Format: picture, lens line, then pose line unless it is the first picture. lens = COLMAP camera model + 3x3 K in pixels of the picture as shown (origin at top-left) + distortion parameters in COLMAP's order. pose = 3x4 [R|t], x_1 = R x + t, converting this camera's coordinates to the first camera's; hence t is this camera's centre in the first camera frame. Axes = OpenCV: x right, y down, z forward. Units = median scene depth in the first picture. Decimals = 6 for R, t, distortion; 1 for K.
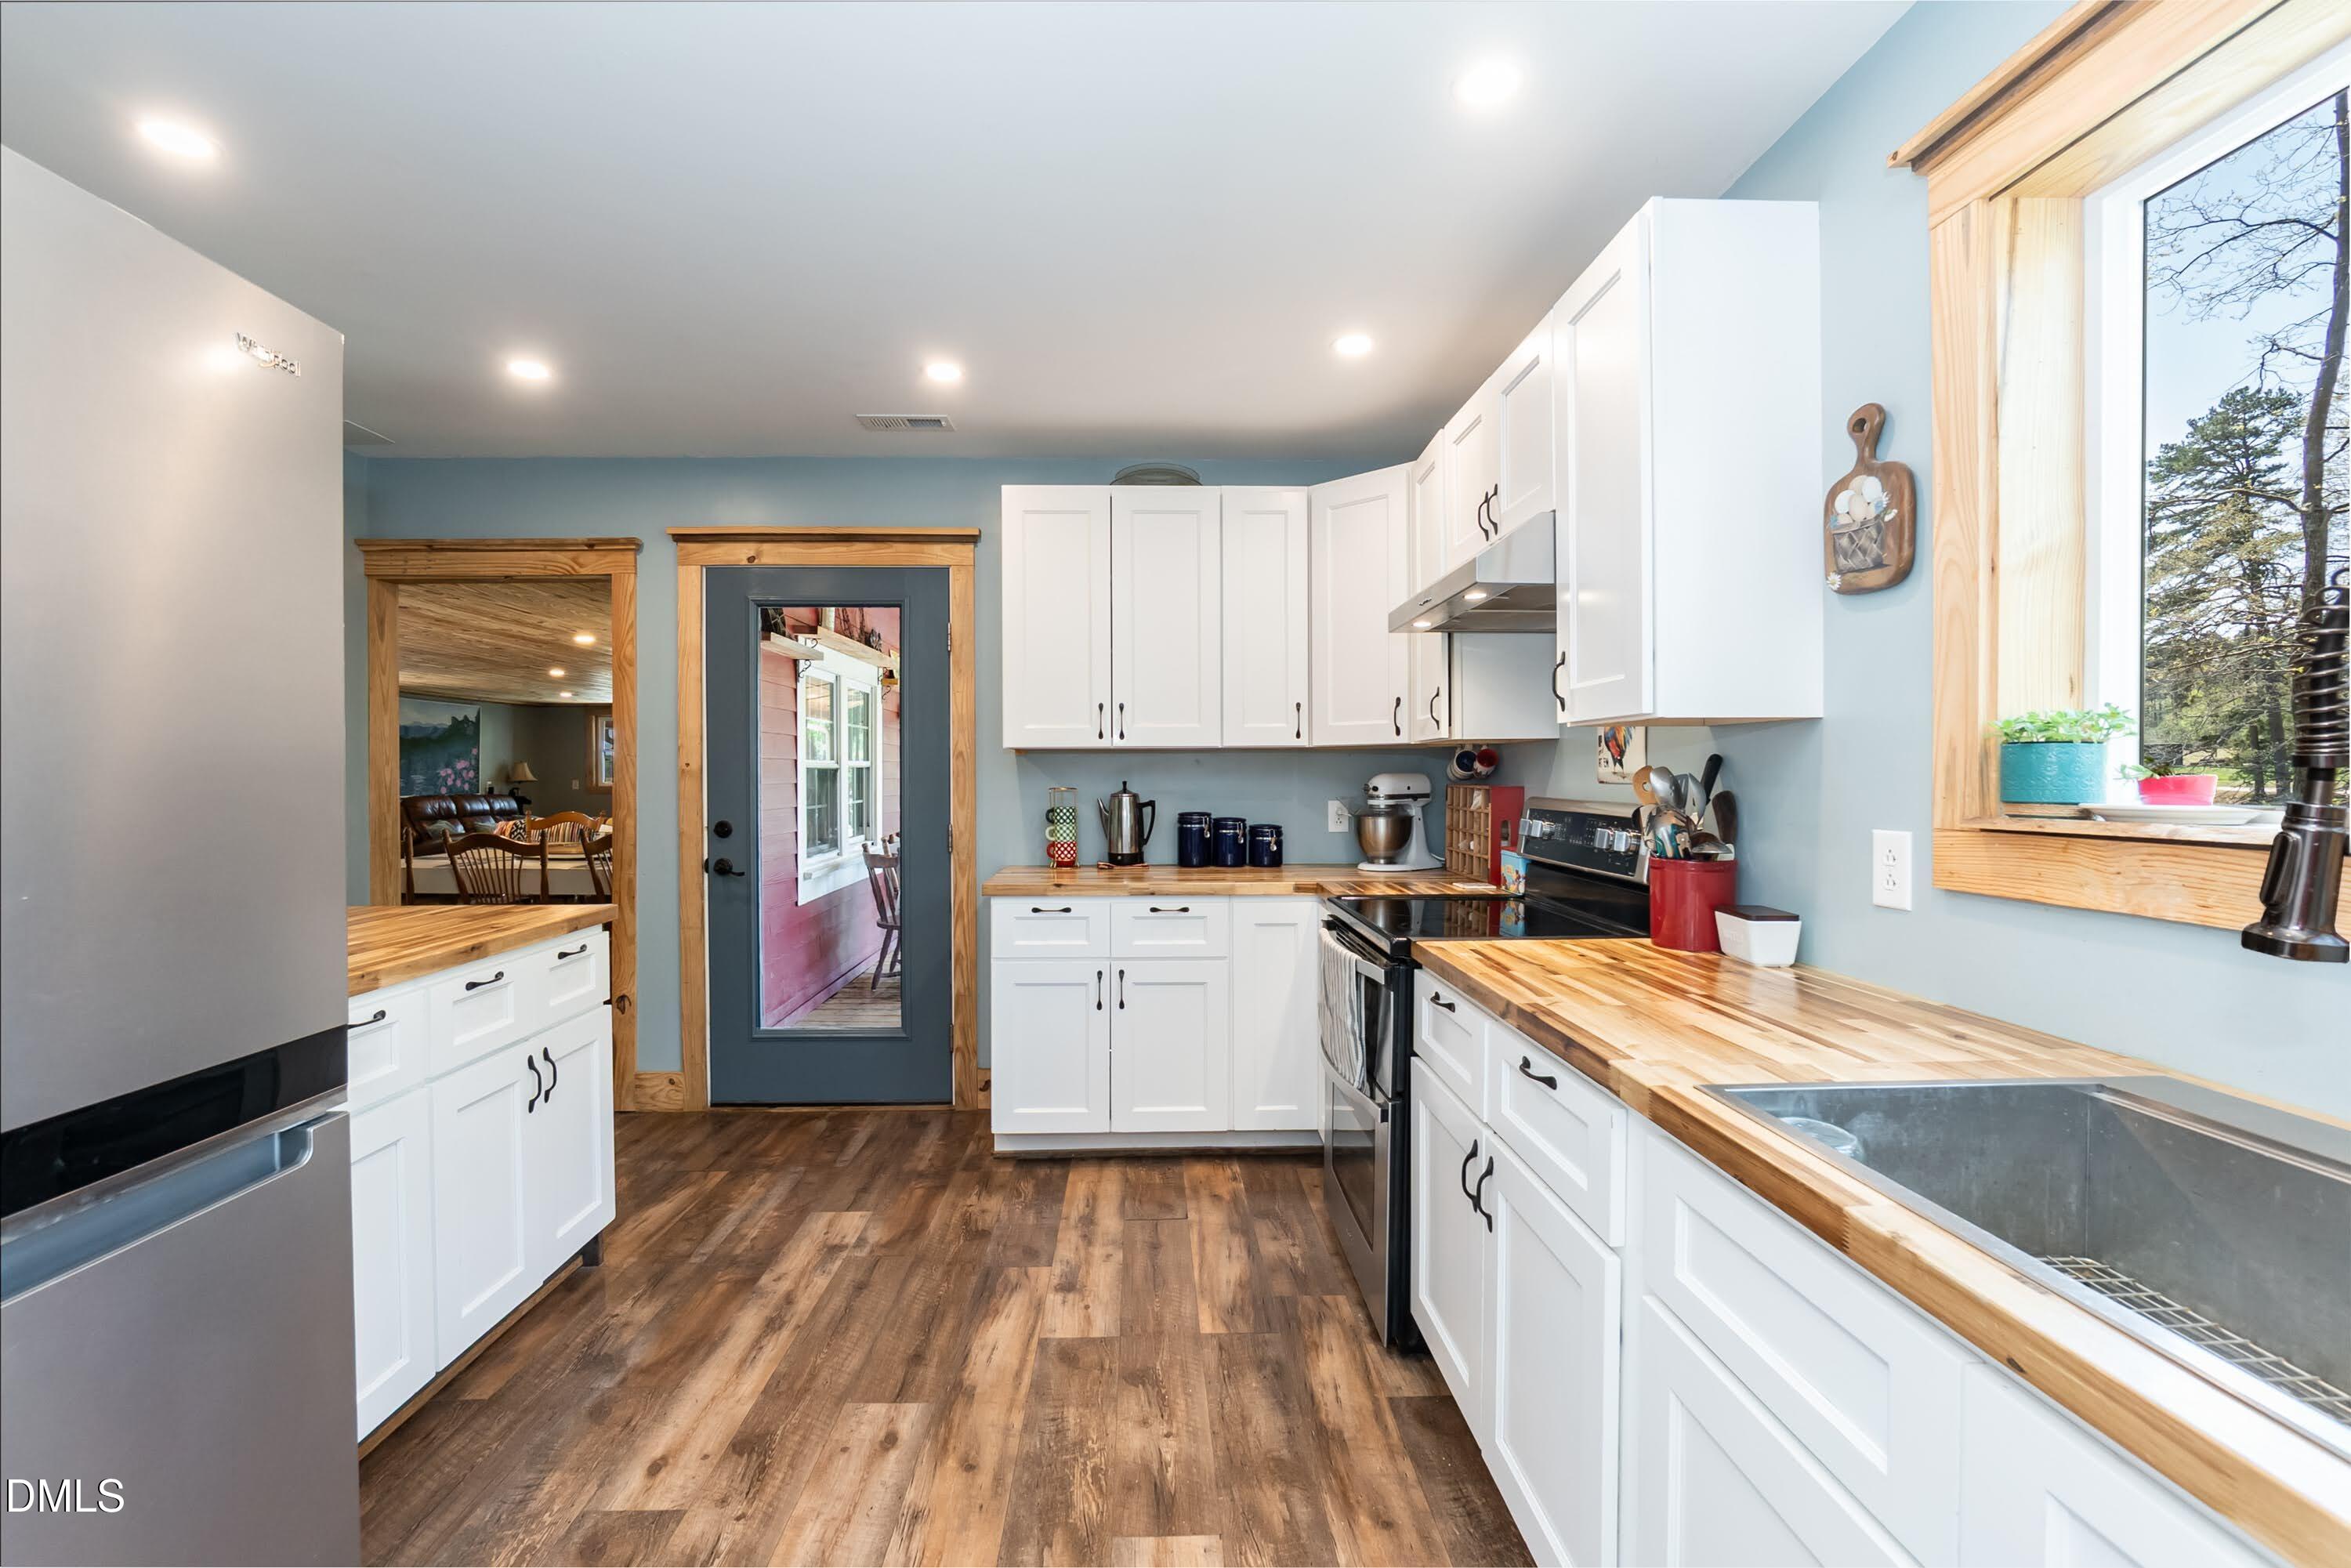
lens RADIAL K [[1001.0, 0, 1188.9], [0, 1001.0, 779.8], [0, 0, 1]] dist [-0.025670, 0.000247]
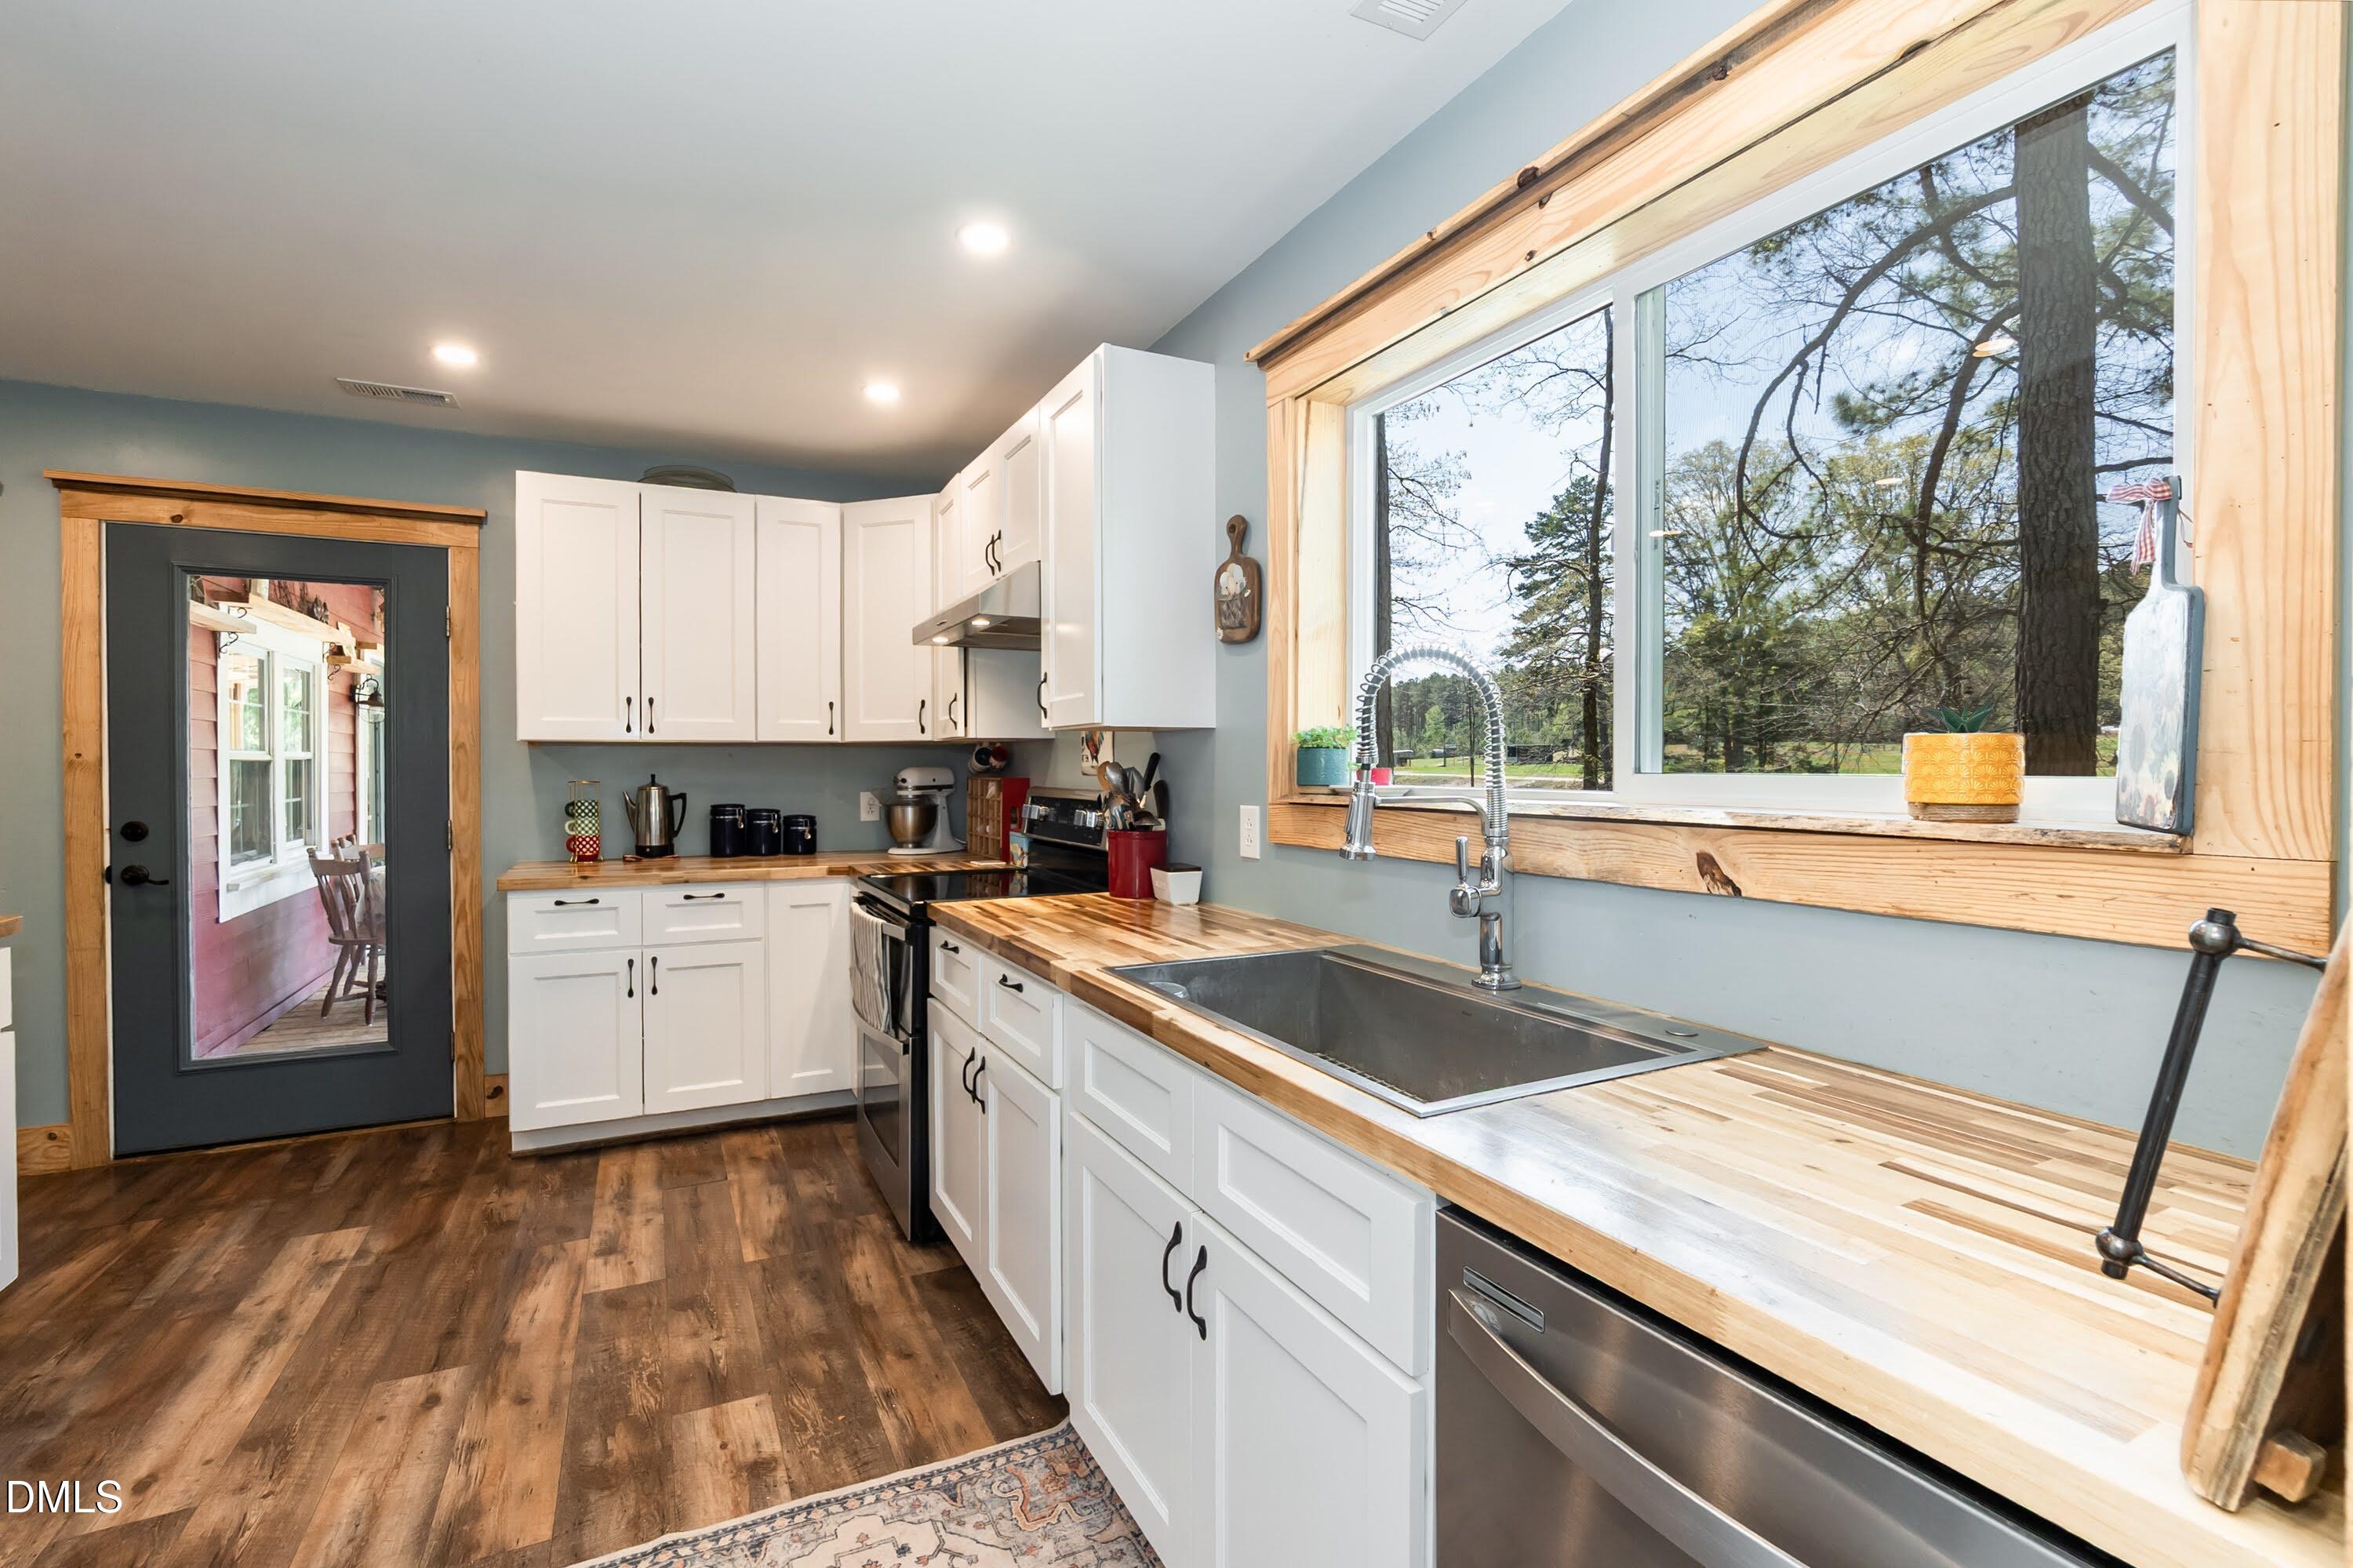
lens RADIAL K [[1009.4, 0, 1162.7], [0, 1009.4, 777.1], [0, 0, 1]] dist [-0.030843, 0.009697]
pose [[0.910952, -0.002663, 0.412503, -0.018237], [0.001280, 0.999993, 0.003628, 0.001833], [-0.412510, -0.002777, 0.910949, -0.190562]]
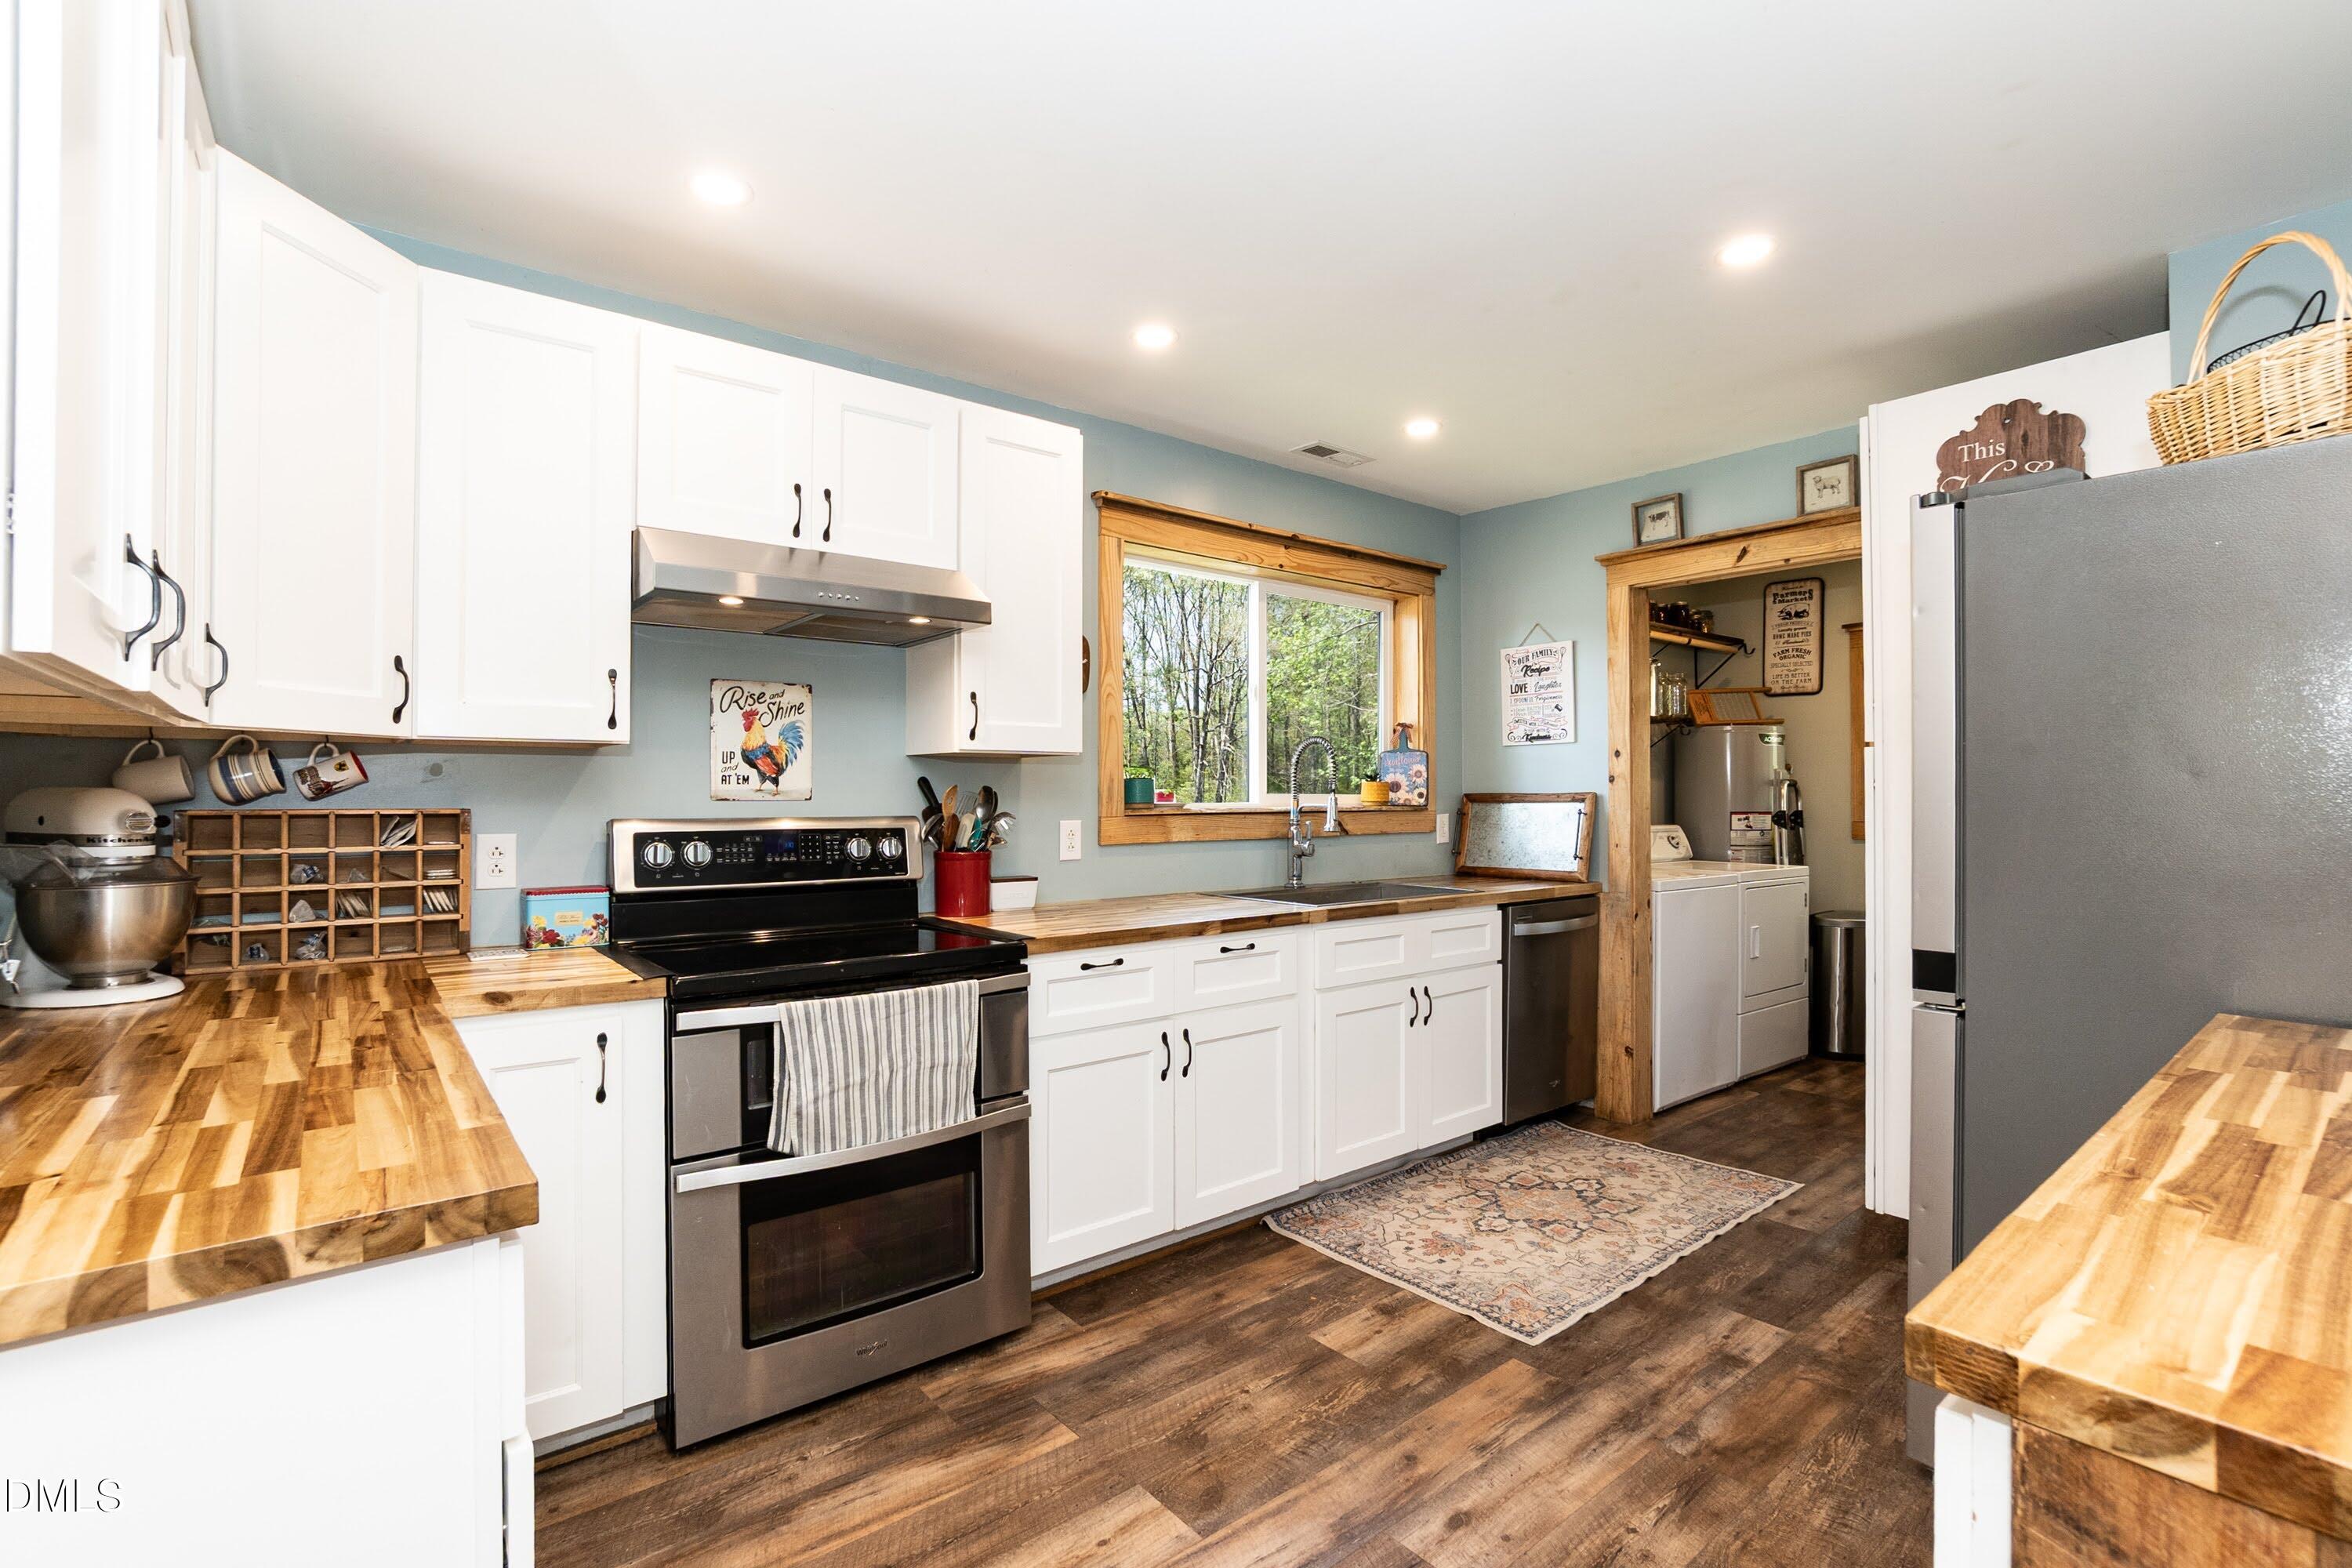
lens RADIAL K [[1059.8, 0, 1122.1], [0, 1059.8, 794.0], [0, 0, 1]] dist [-0.022810, 0.000081]
pose [[-0.551596, 0.002673, 0.834107, -0.642570], [0.009044, 0.999955, 0.002776, -0.003725], [-0.834062, 0.009074, -0.551596, 1.222106]]
